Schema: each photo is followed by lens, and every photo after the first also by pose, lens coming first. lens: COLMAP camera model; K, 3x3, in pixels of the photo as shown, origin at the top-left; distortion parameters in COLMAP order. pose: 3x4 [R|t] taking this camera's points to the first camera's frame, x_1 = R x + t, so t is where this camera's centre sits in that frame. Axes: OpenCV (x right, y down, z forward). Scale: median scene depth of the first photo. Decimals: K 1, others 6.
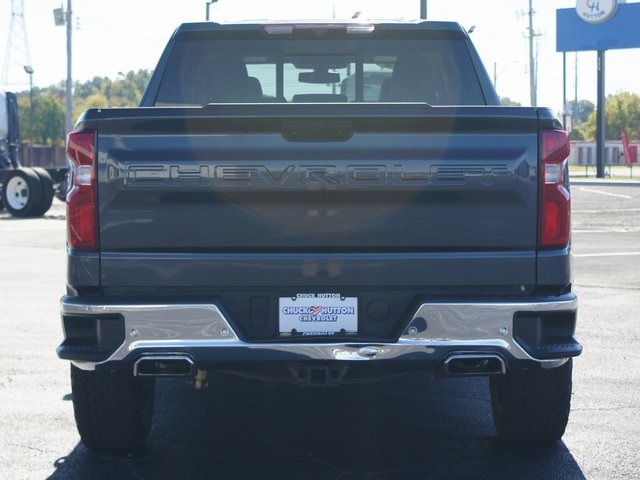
lens RADIAL K [[1510.0, 0, 320.0], [0, 1510.0, 240.0], [0, 0, 1]] dist [0.022541, -0.204492]
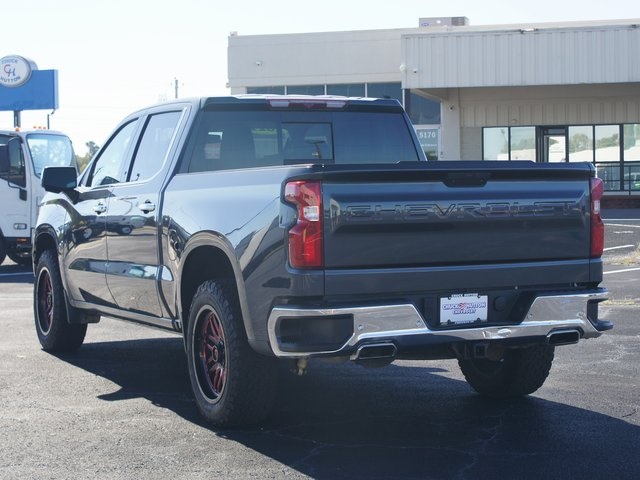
lens RADIAL K [[1337.3, 0, 320.0], [0, 1337.3, 240.0], [0, 0, 1]] dist [0.010507, 0.017581]
pose [[0.904909, -0.024929, 0.424874, -0.617772], [0.036943, 0.999116, -0.020061, 0.004646], [-0.423999, 0.033849, 0.905030, -0.079024]]
